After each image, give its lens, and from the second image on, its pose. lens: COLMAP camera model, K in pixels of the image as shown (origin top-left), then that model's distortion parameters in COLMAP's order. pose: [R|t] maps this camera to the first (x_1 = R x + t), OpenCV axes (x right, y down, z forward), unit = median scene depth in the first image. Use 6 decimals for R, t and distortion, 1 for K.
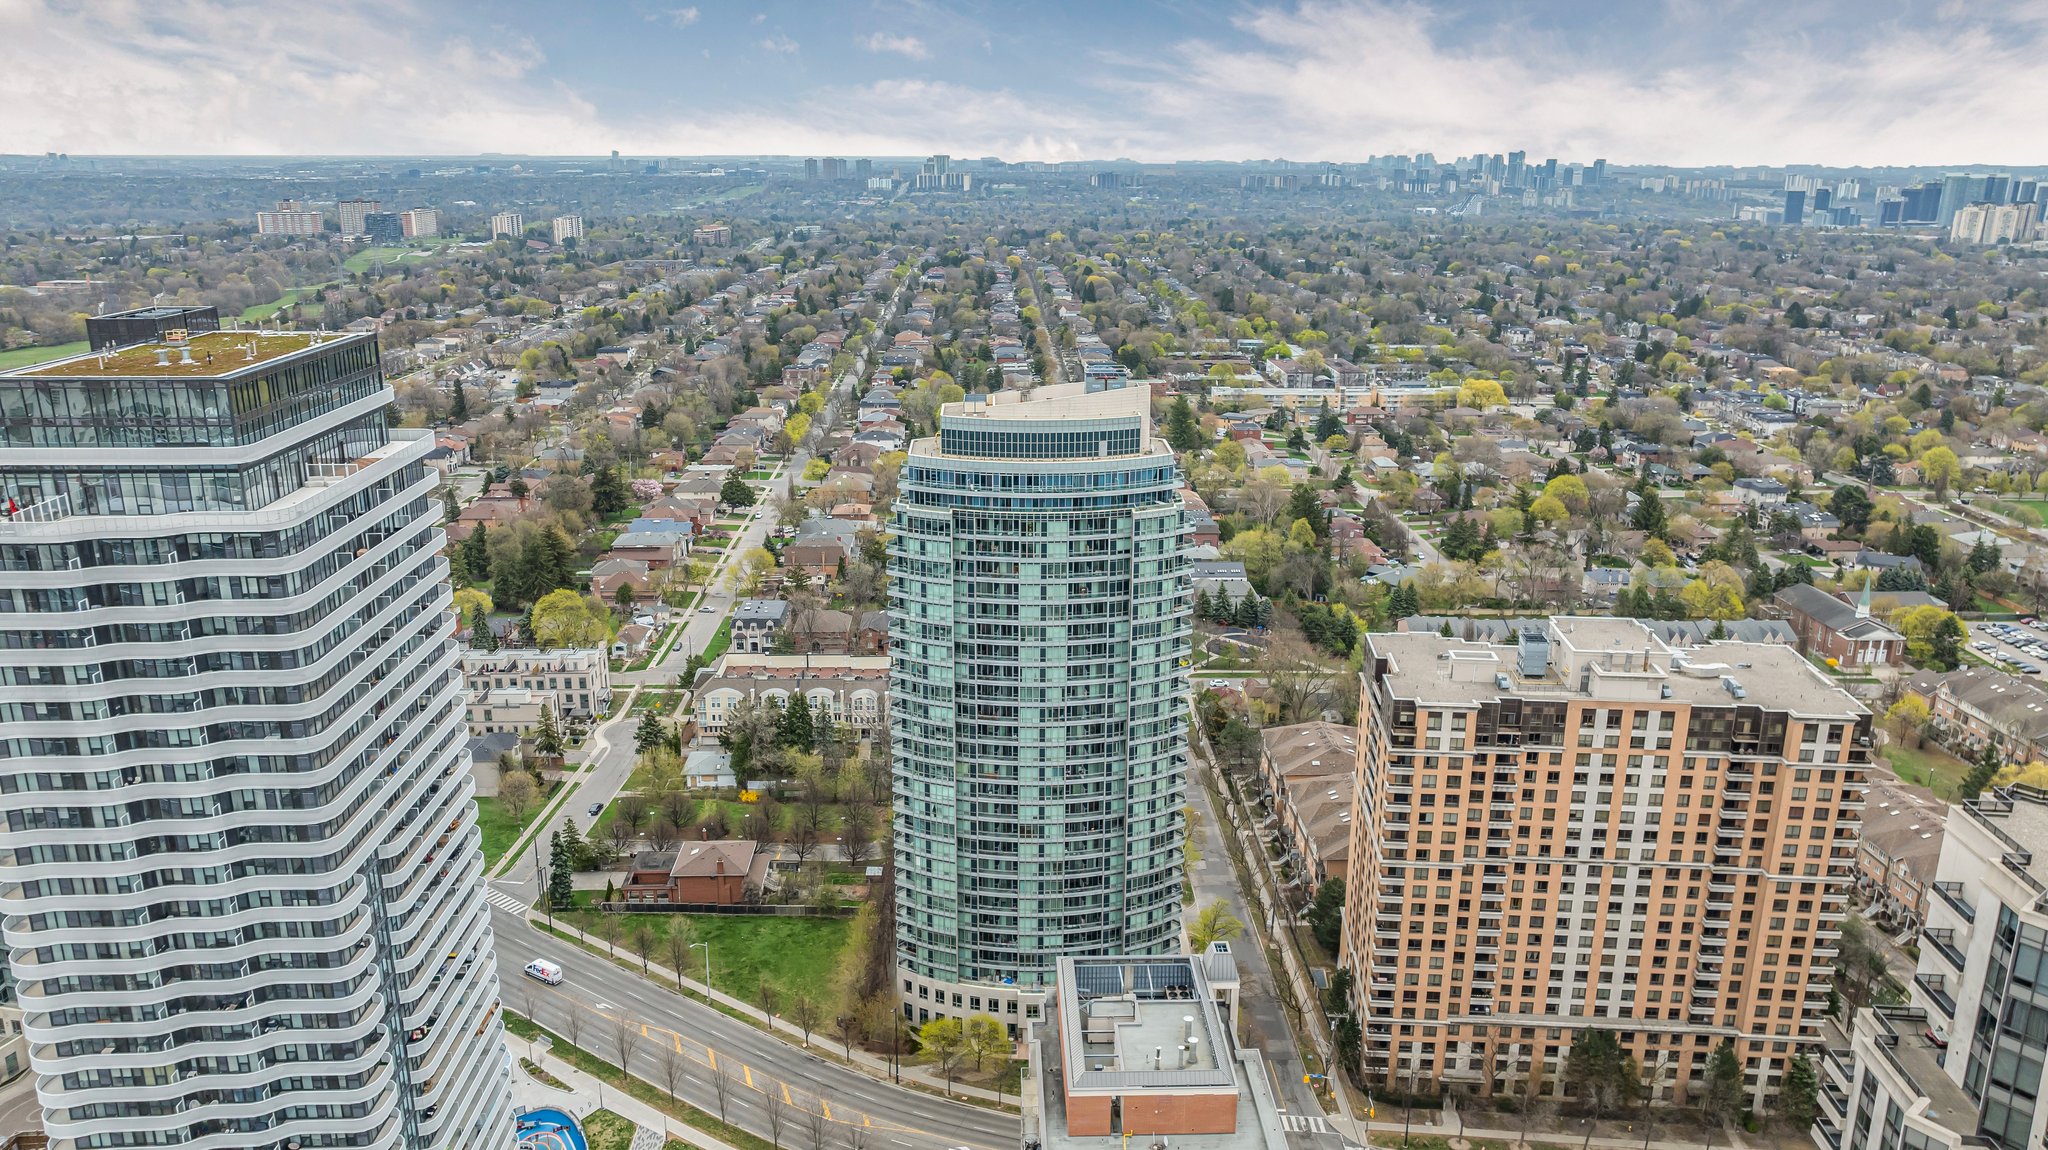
lens RADIAL K [[1434.6, 0, 1017.4], [0, 1434.6, 570.5], [0, 0, 1]] dist [-0.048488, 0.053367]
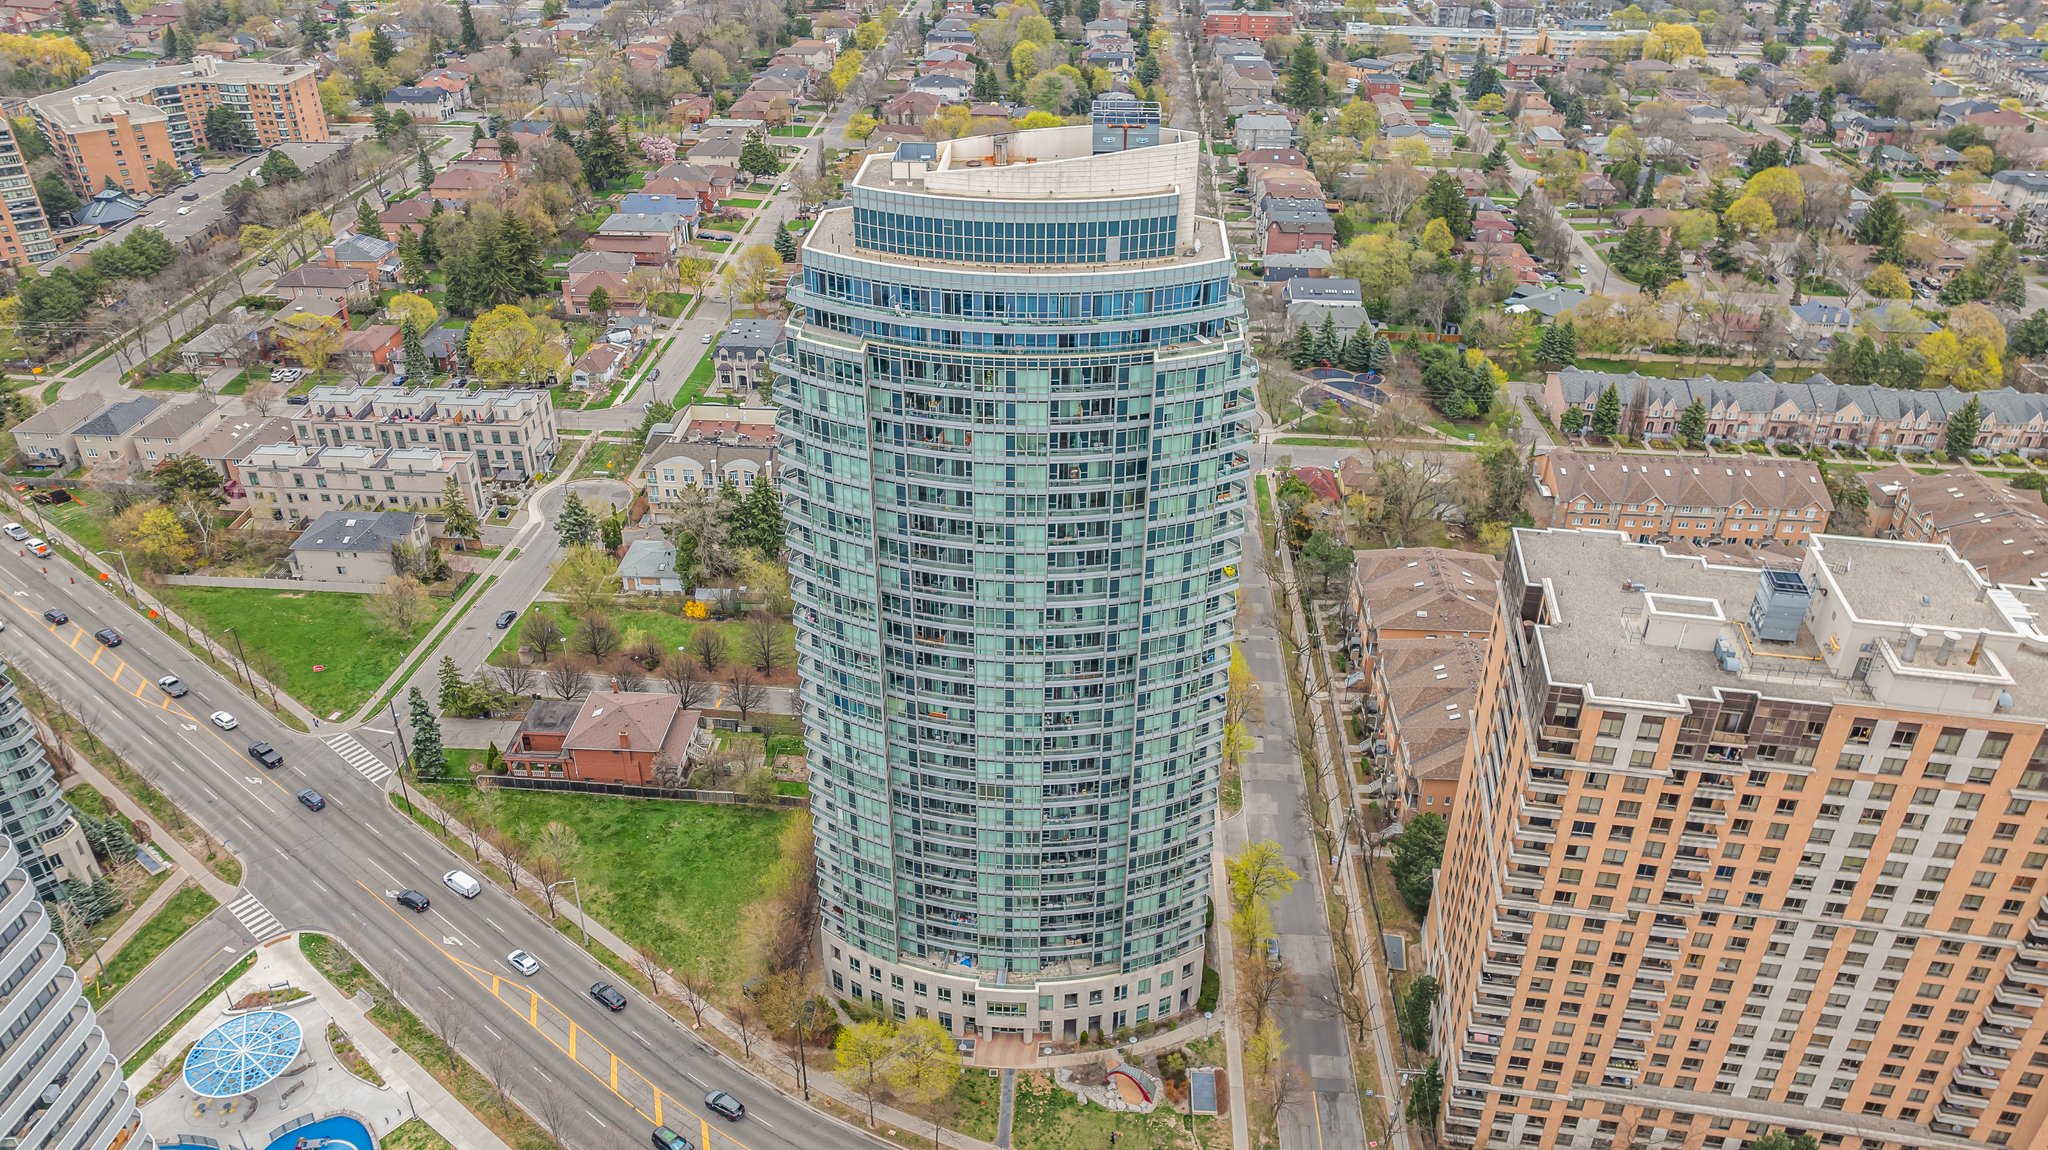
lens RADIAL K [[1434.6, 0, 1026.6], [0, 1434.6, 564.6], [0, 0, 1]] dist [-0.048488, 0.053367]
pose [[0.996729, 0.047123, -0.065655, 0.061195], [-0.028900, 0.966519, 0.254963, -0.097297], [0.075472, -0.252232, 0.964719, 0.329317]]
